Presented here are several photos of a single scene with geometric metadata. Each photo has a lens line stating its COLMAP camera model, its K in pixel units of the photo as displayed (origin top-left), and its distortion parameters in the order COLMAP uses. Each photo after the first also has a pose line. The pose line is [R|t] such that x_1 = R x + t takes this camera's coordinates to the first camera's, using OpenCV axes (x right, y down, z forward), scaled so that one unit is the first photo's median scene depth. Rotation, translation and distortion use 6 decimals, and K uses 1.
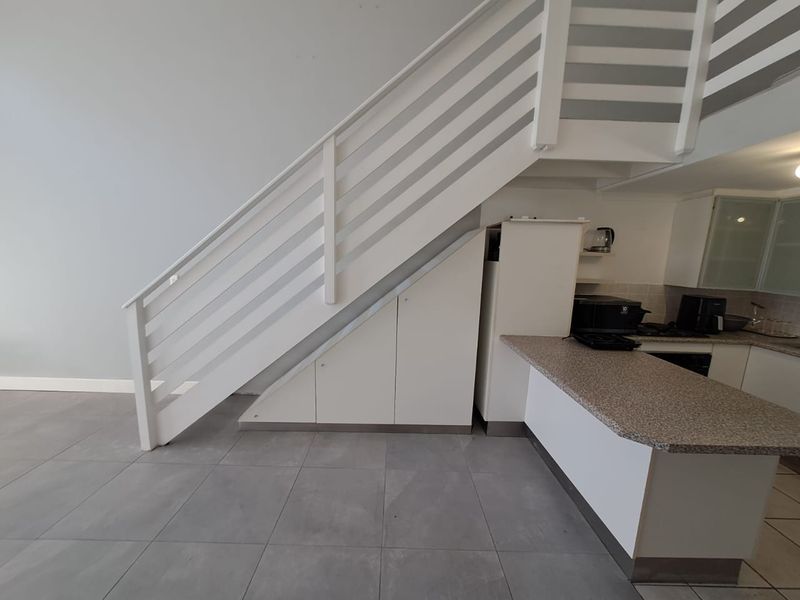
lens RADIAL K [[311.5, 0, 396.3], [0, 311.5, 305.0], [0, 0, 1]] dist [0.000070, -0.000730]
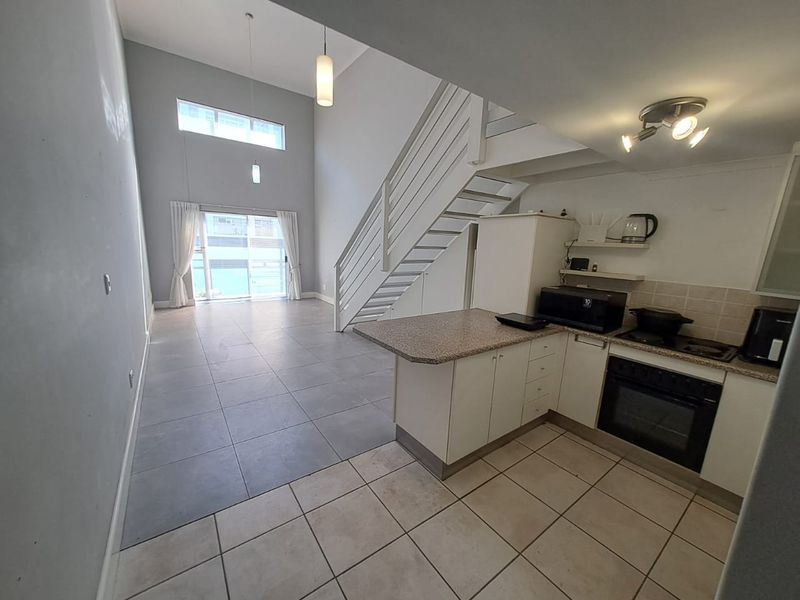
lens RADIAL K [[311.5, 0, 397.9], [0, 311.5, 304.1], [0, 0, 1]] dist [0.000070, -0.000730]
pose [[0.588570, 0.147156, -0.794941, 1.085759], [-0.152252, 0.985876, 0.069774, 0.038816], [0.793980, 0.079965, 0.602661, -0.019646]]
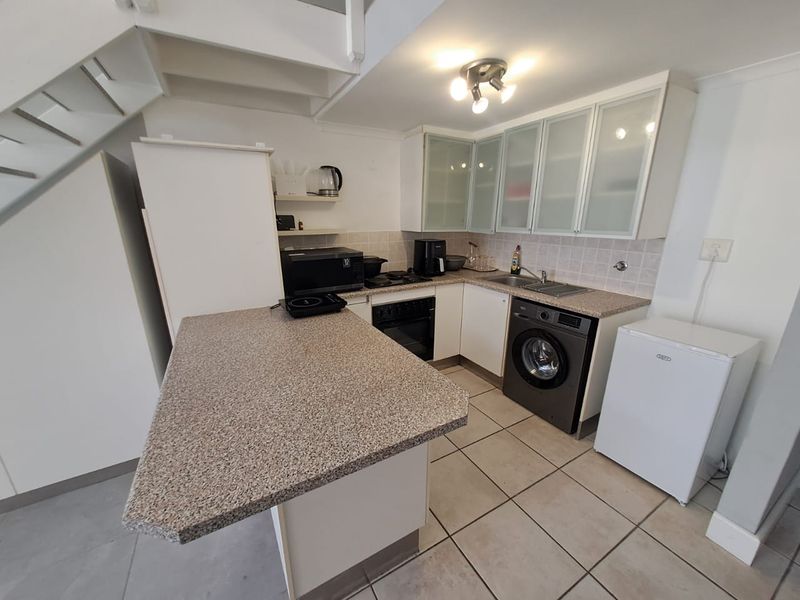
lens RADIAL K [[311.5, 0, 393.8], [0, 311.5, 304.6], [0, 0, 1]] dist [0.000070, -0.000730]
pose [[0.872547, -0.169300, 0.458256, 0.406327], [0.110001, 0.982029, 0.153356, 0.011265], [-0.475984, -0.083402, 0.875490, 0.156884]]
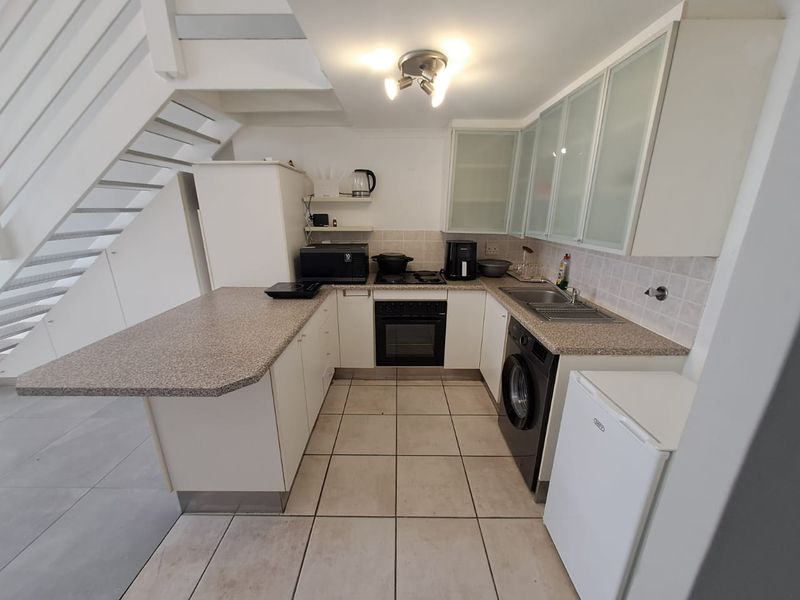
lens RADIAL K [[311.5, 0, 394.2], [0, 311.5, 304.5], [0, 0, 1]] dist [0.000070, -0.000730]
pose [[0.999543, -0.025478, -0.016273, 0.842585], [0.027398, 0.990952, 0.131389, 0.035330], [0.012778, -0.131775, 0.991197, 0.025409]]
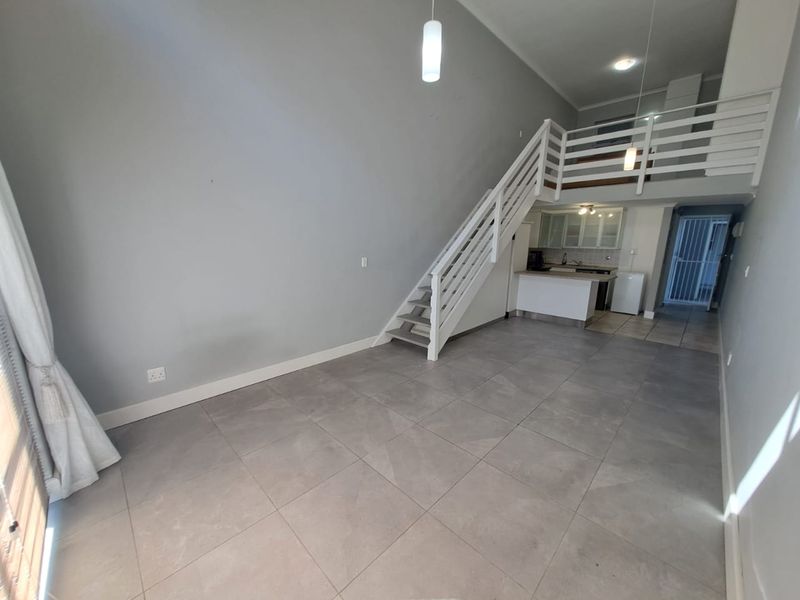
lens RADIAL K [[311.5, 0, 394.9], [0, 311.5, 305.3], [0, 0, 1]] dist [0.000070, -0.000730]
pose [[0.711574, -0.174920, 0.680489, -1.762480], [0.129643, 0.984572, 0.117519, -0.042531], [-0.690547, 0.004597, 0.723273, -0.049265]]
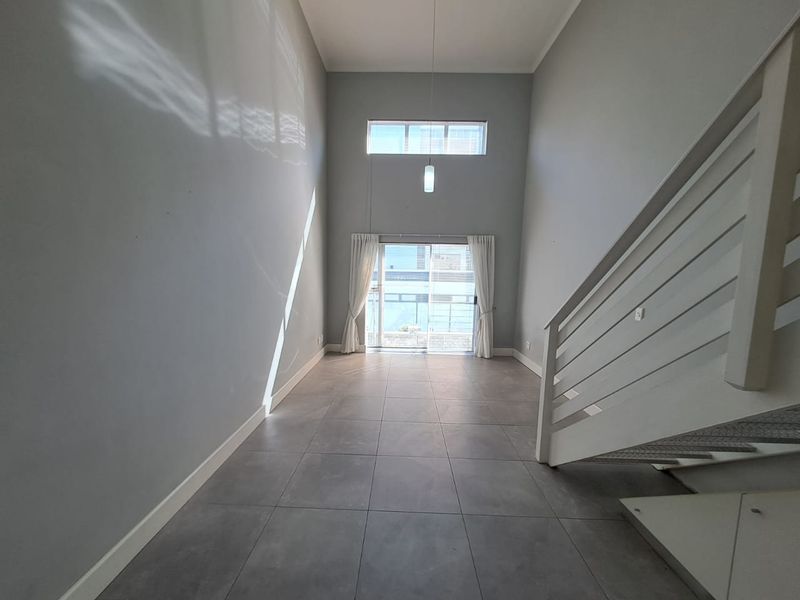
lens RADIAL K [[311.5, 0, 396.0], [0, 311.5, 303.2], [0, 0, 1]] dist [0.000070, -0.000730]
pose [[-0.026447, 0.073054, -0.996977, 0.225528], [-0.182527, 0.980207, 0.076668, -0.056983], [0.982845, 0.184003, -0.012590, 0.367149]]
